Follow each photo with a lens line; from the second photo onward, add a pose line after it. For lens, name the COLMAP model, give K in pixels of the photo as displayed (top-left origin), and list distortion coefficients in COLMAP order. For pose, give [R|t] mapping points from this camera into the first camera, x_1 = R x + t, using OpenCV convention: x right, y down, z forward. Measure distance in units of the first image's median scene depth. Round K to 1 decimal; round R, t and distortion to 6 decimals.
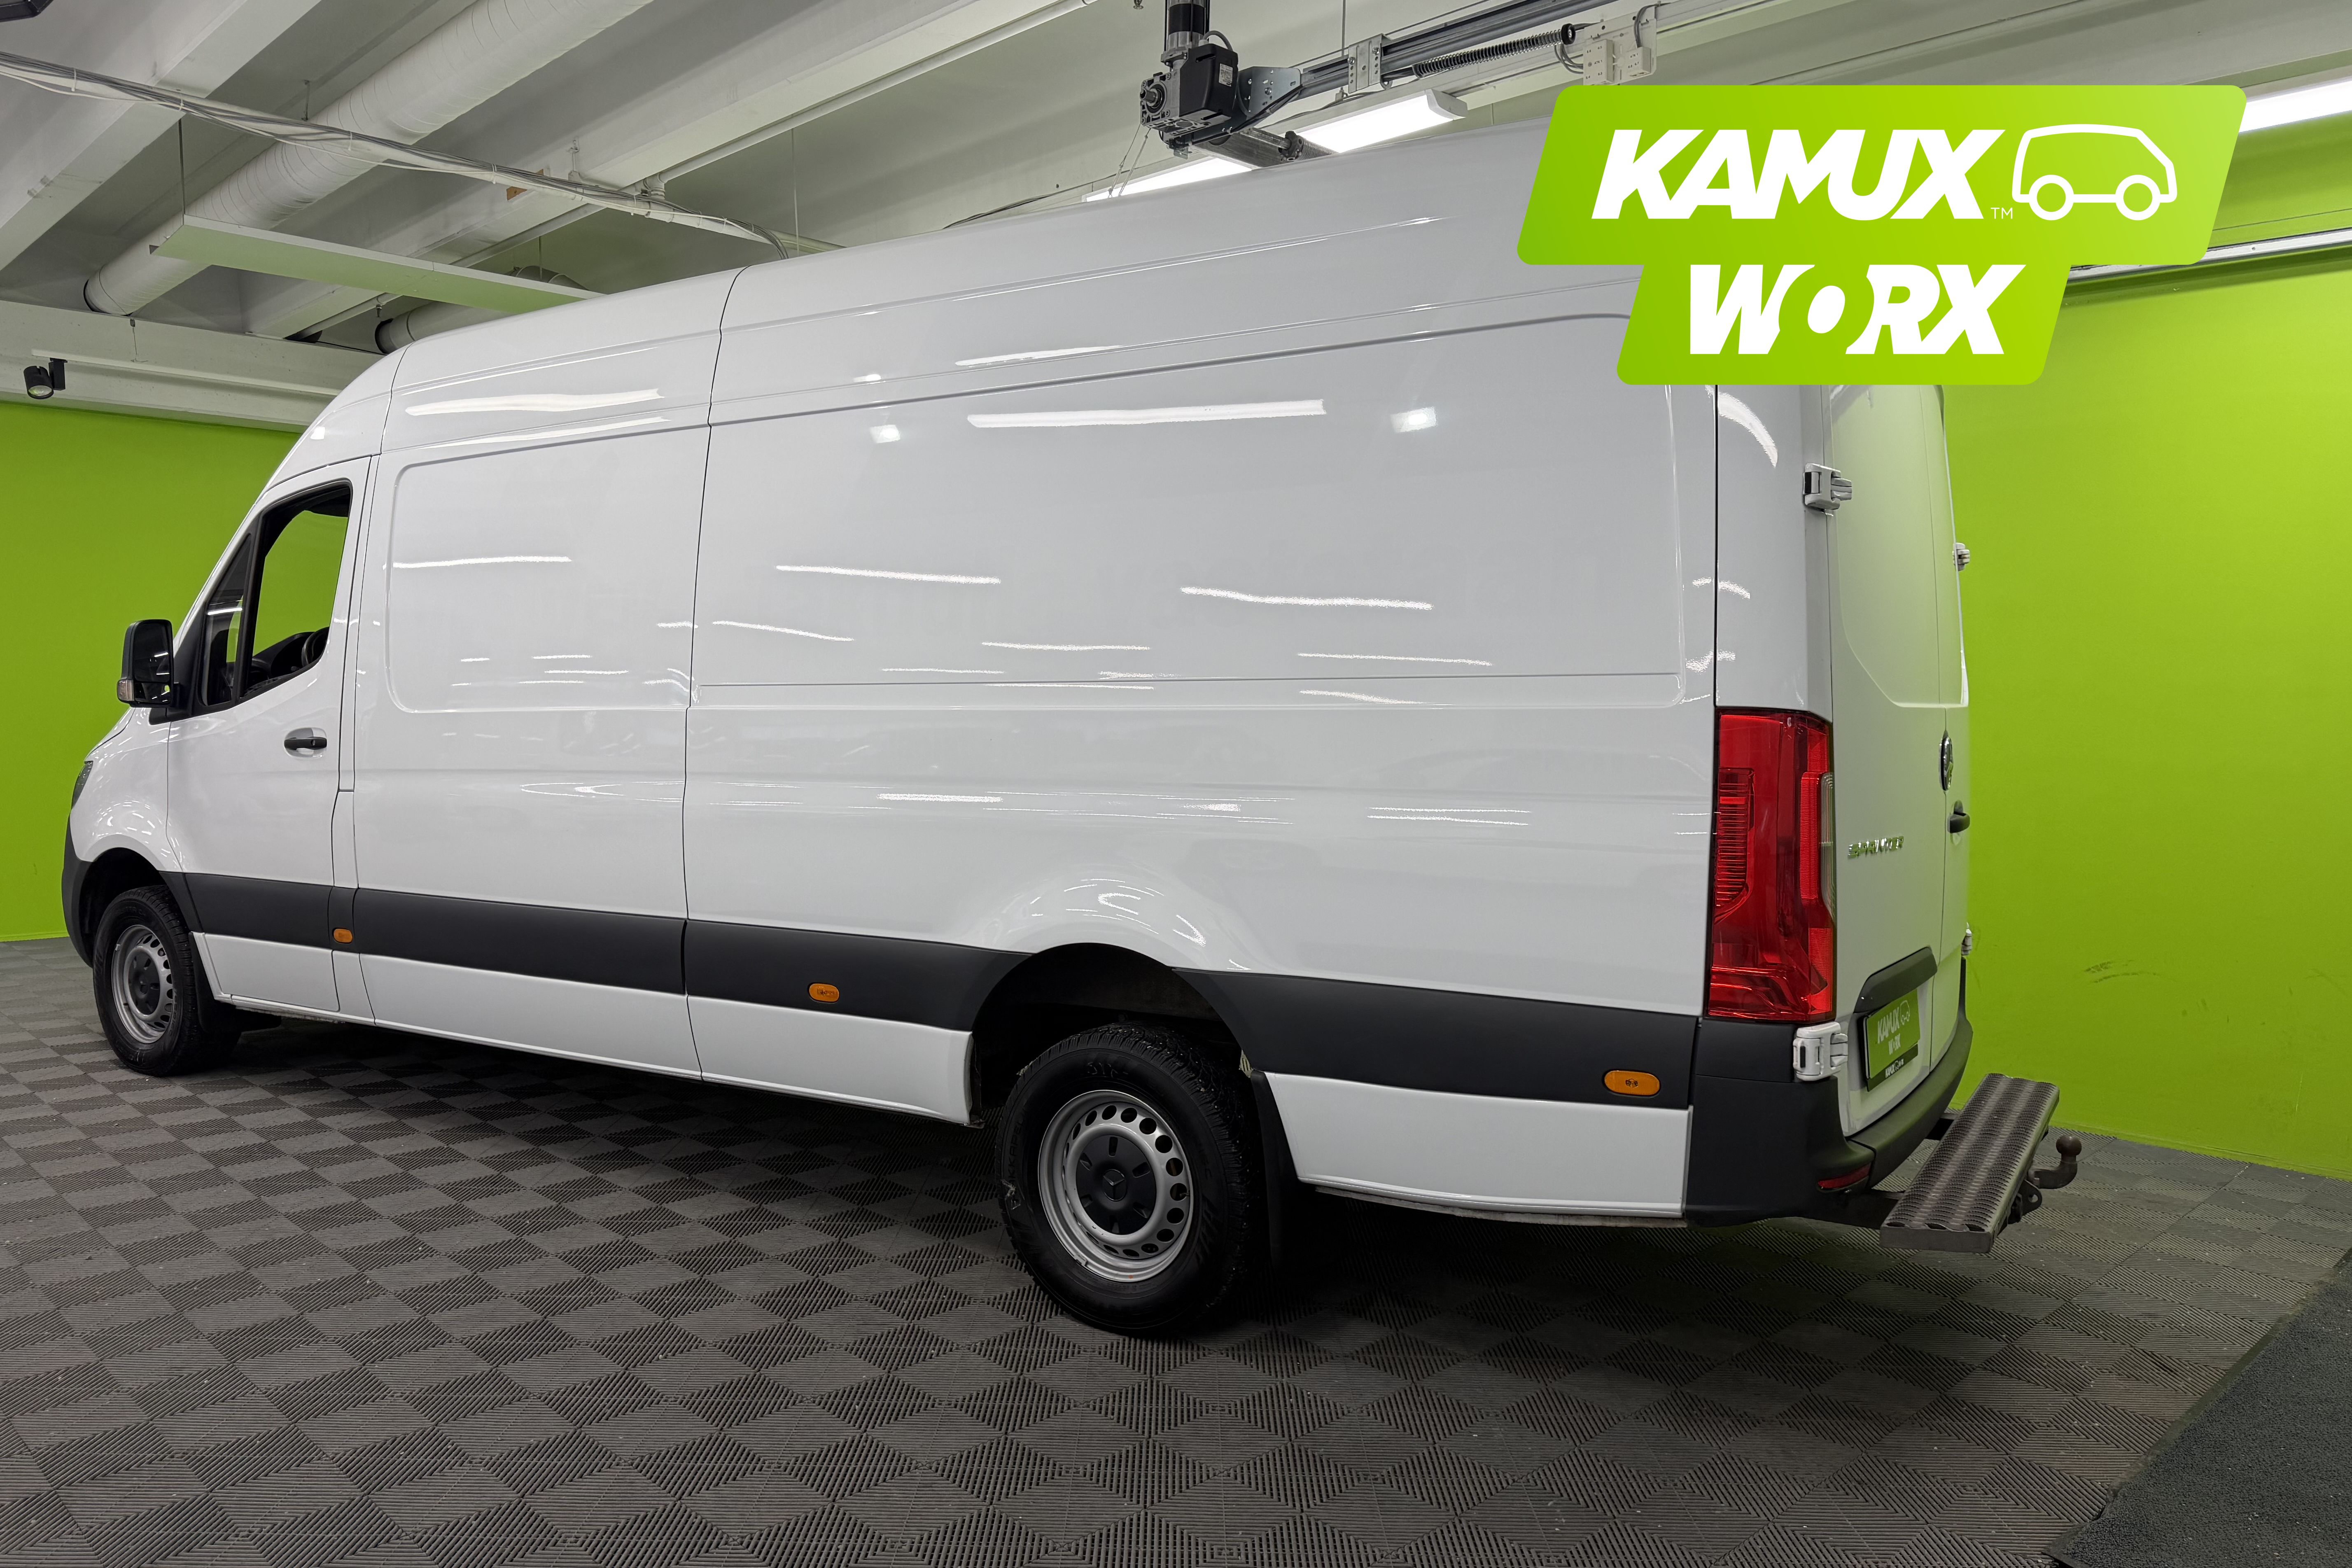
lens RADIAL K [[1633.9, 0, 1124.2], [0, 1633.9, 779.8], [0, 0, 1]] dist [0.057980, -0.075031]
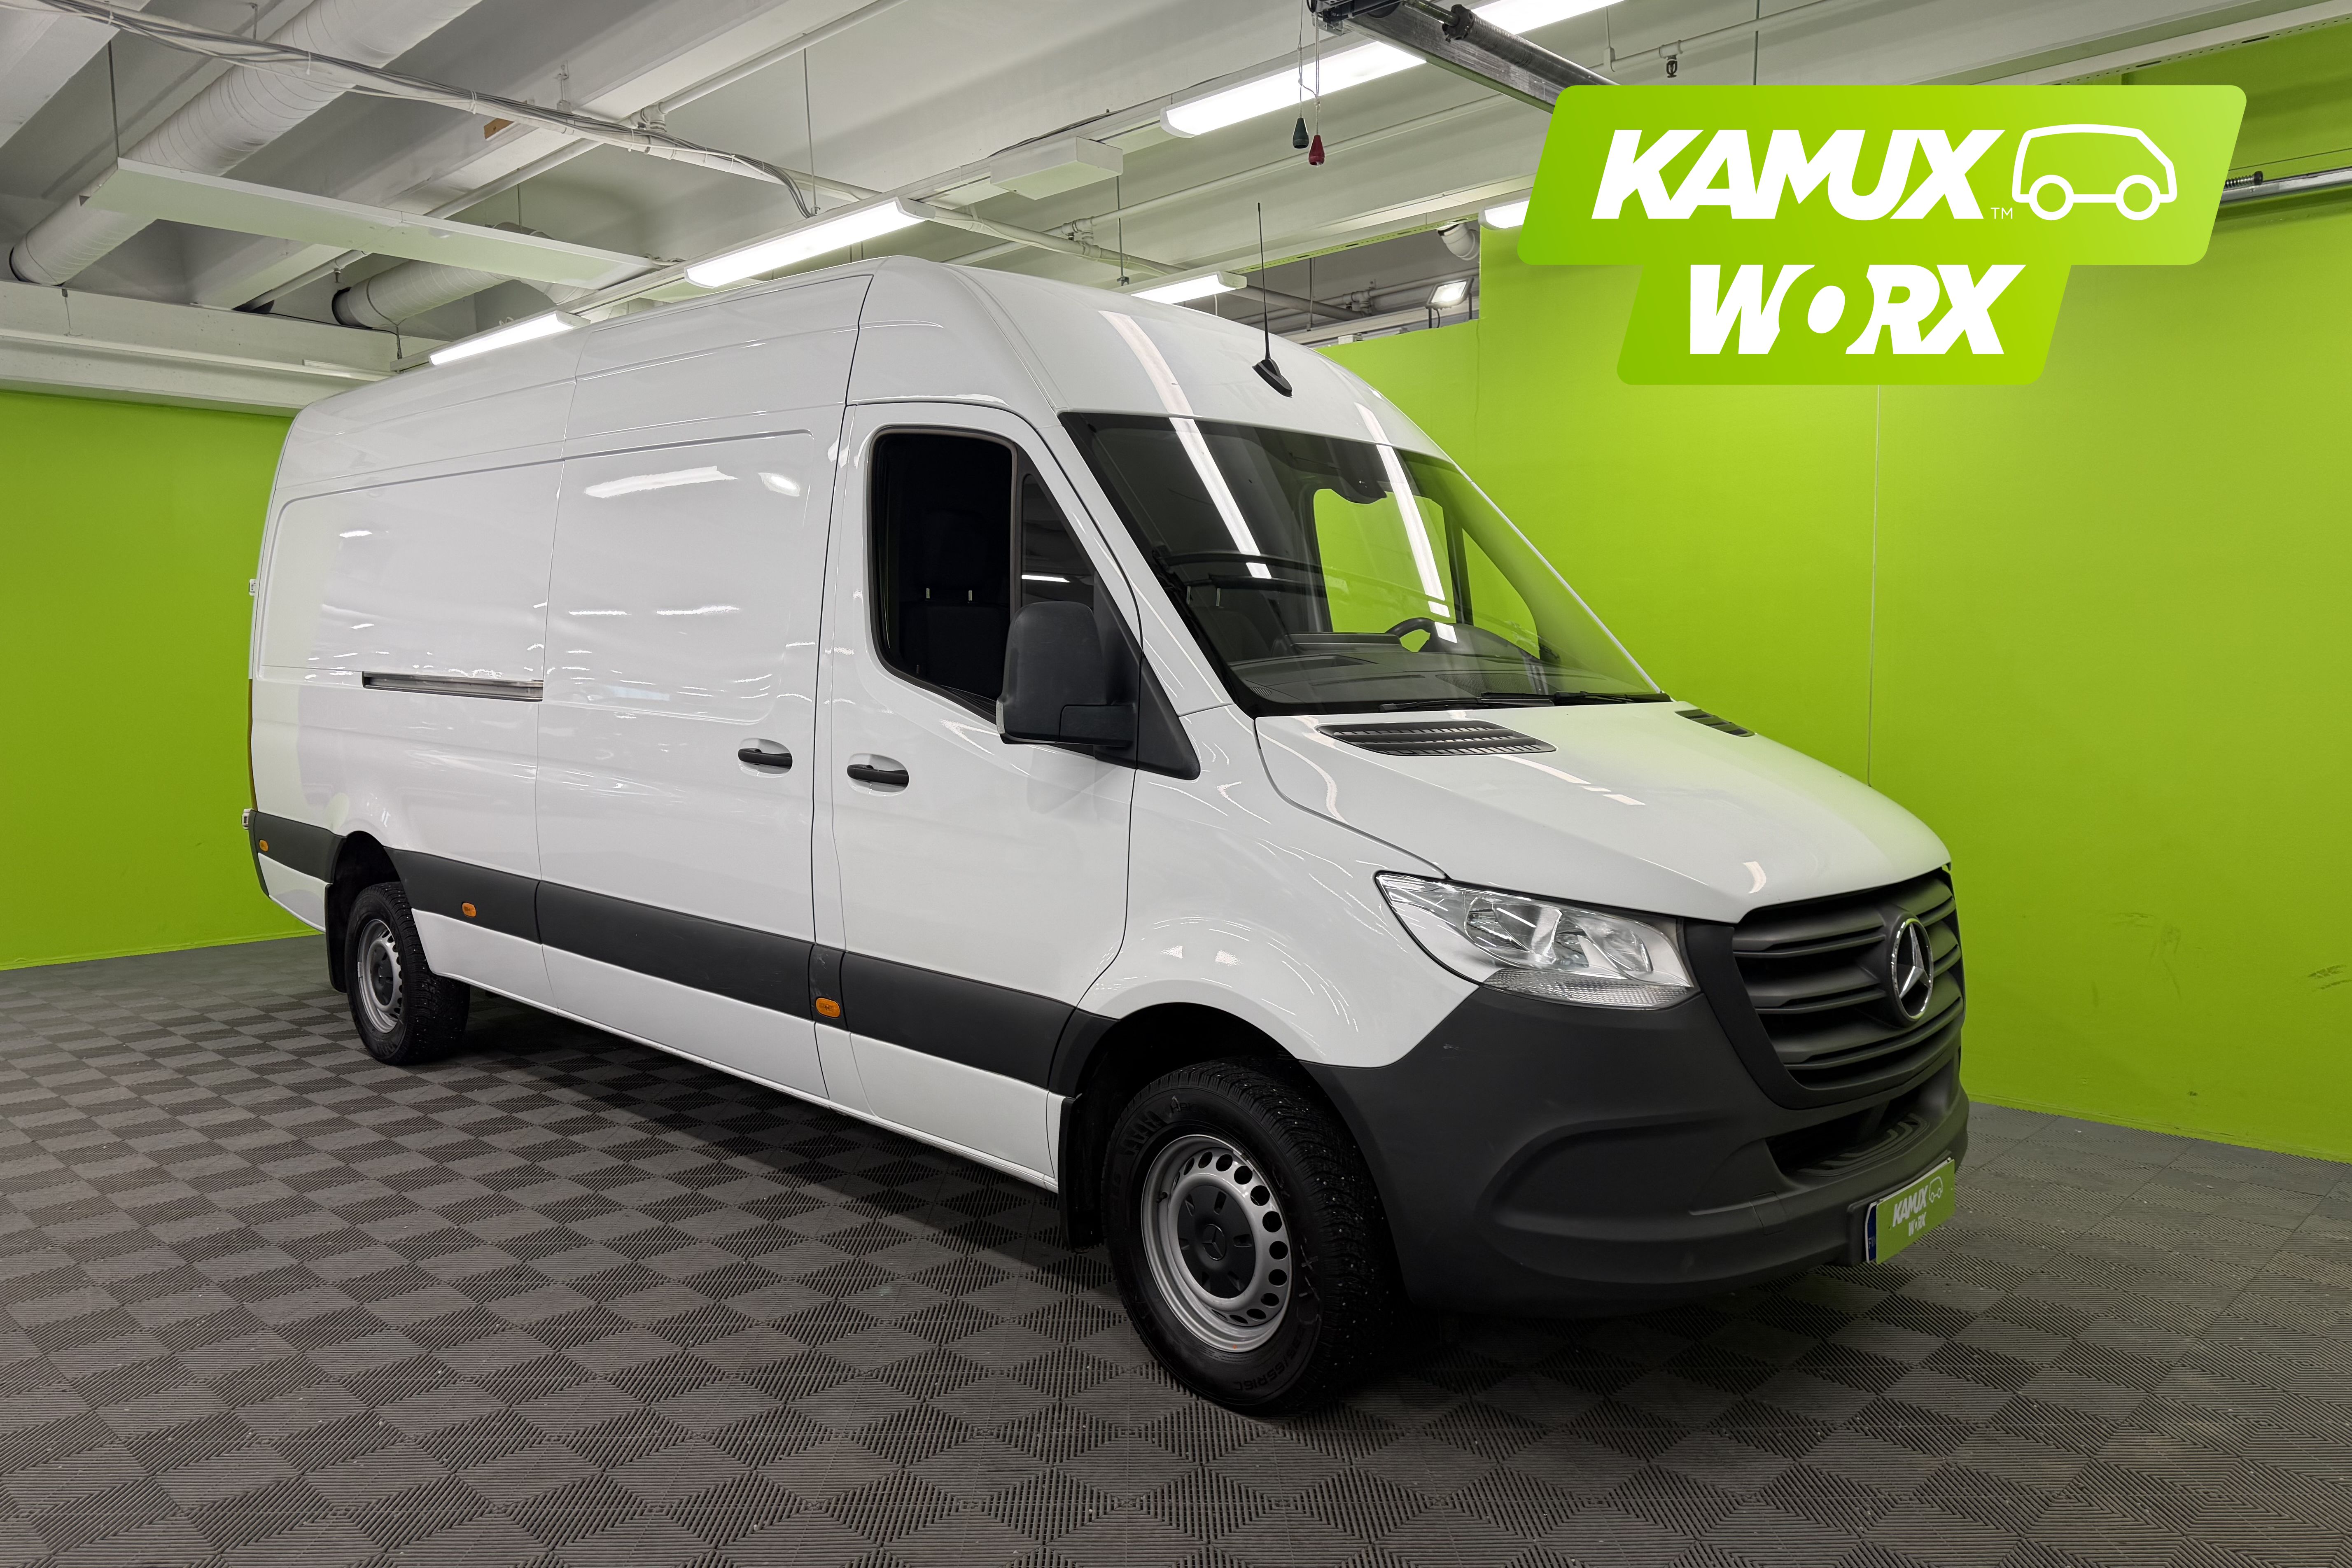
lens RADIAL K [[1673.7, 0, 1128.5], [0, 1673.7, 787.3], [0, 0, 1]] dist [0.059437, -0.067205]
pose [[0.999711, -0.020674, 0.012235, -0.074176], [0.020503, 0.999692, 0.013981, -0.013799], [-0.012521, -0.013726, 0.999827, 0.129419]]
